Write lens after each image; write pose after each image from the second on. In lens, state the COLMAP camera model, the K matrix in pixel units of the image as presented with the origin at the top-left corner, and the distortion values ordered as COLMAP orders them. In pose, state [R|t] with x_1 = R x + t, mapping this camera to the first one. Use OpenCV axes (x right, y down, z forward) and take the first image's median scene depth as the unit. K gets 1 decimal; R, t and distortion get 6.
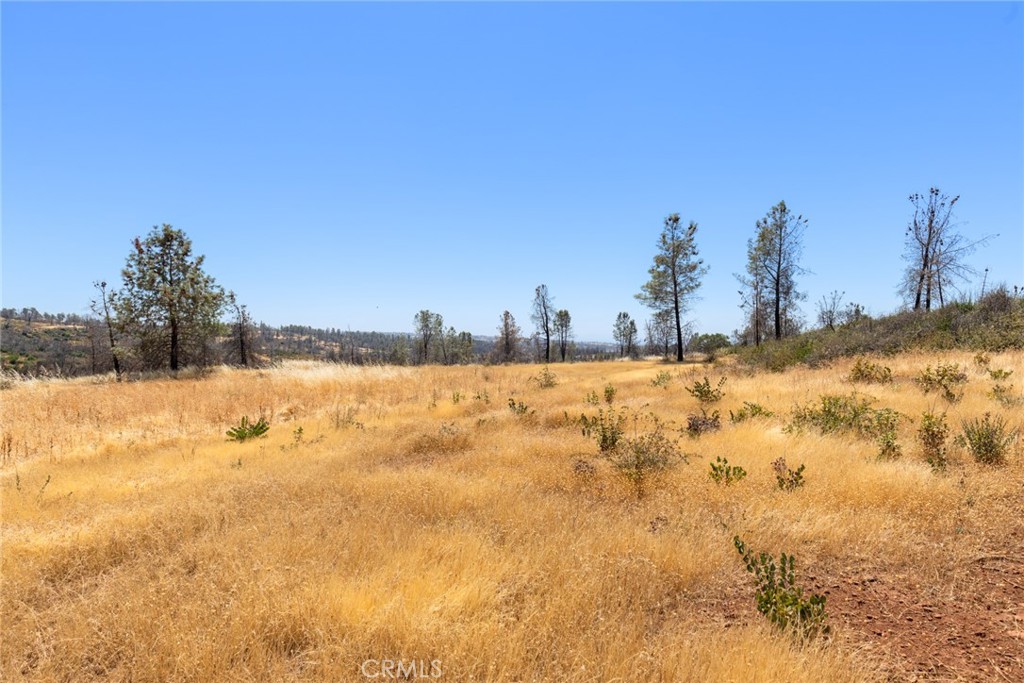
lens RADIAL K [[546.1, 0, 512.6], [0, 546.1, 344.6], [0, 0, 1]] dist [0.005941, 0.000767]
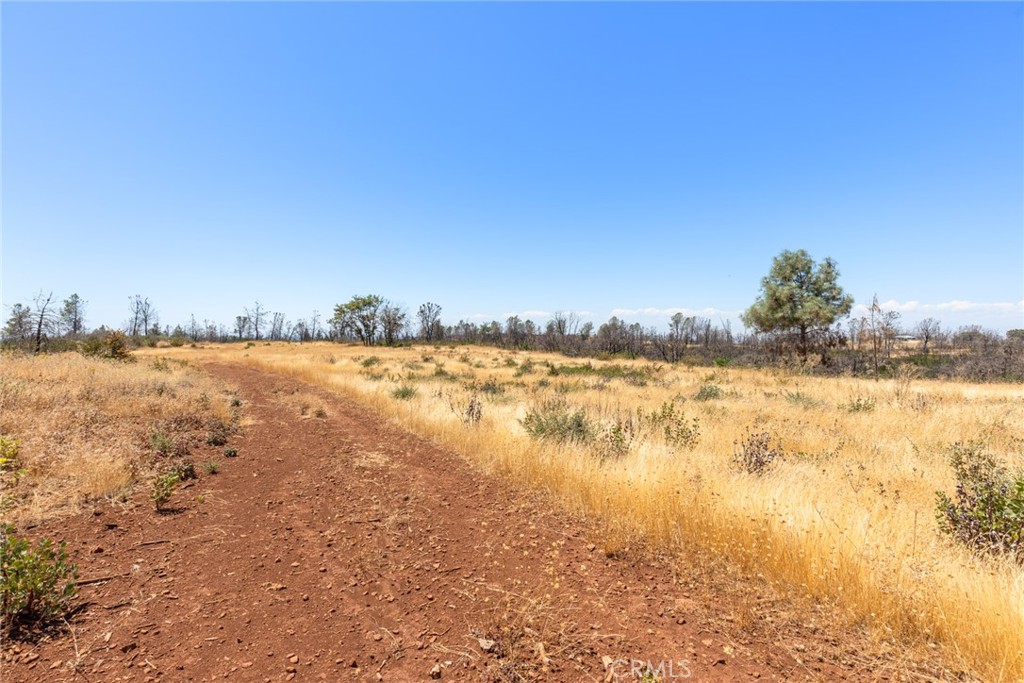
lens RADIAL K [[457.8, 0, 512.4], [0, 457.8, 343.1], [0, 0, 1]] dist [0.000753, -0.000178]
pose [[0.443840, -0.035295, 0.895411, -0.227396], [0.021972, 0.999352, 0.028501, -0.015788], [-0.895837, 0.007024, 0.444328, -0.759498]]
